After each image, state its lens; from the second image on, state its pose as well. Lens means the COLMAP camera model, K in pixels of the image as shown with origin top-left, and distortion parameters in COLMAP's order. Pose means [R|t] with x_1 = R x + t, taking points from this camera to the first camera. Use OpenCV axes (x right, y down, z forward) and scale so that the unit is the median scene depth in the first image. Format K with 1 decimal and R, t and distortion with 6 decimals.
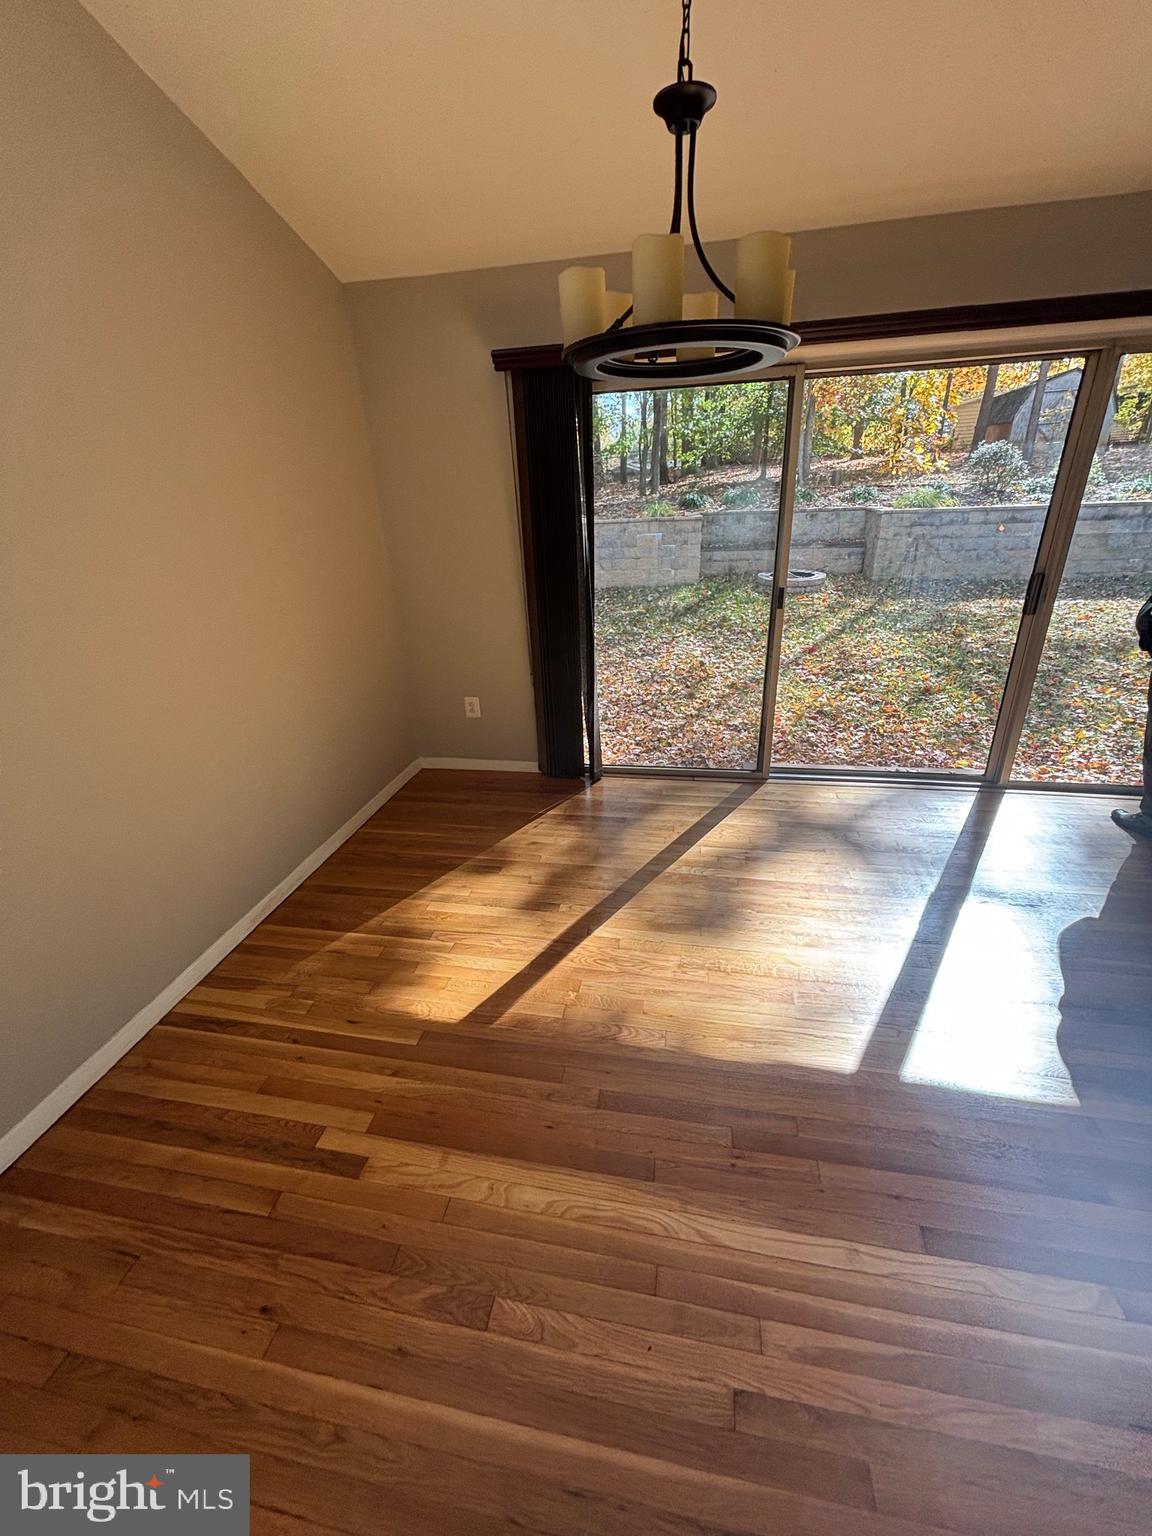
lens RADIAL K [[614.5, 0, 577.1], [0, 614.5, 762.4], [0, 0, 1]] dist [0.001792, -0.001139]
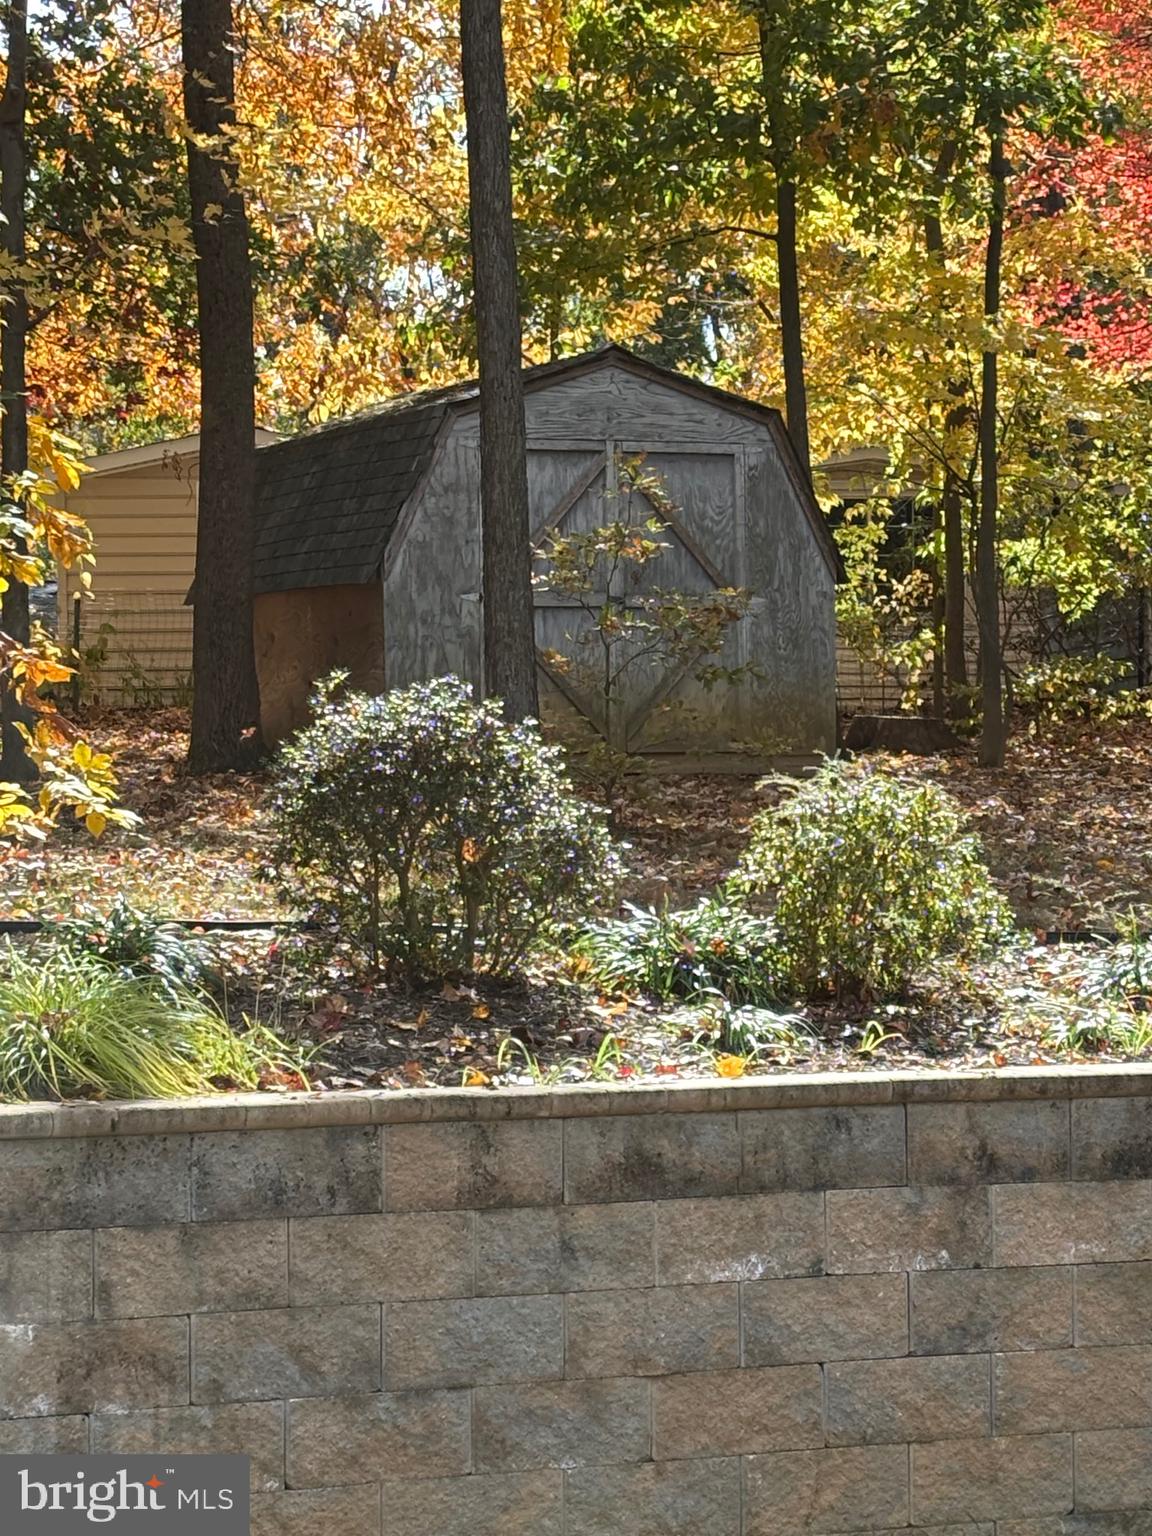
lens RADIAL K [[4355.9, 0, 570.9], [0, 4355.9, 758.2], [0, 0, 1]] dist [0.207754, 0.000000]
pose [[0.812467, 0.042487, 0.581457, 0.100596], [0.214477, 0.905619, -0.365861, -0.113618], [-0.542123, 0.421959, 0.726673, 0.227199]]
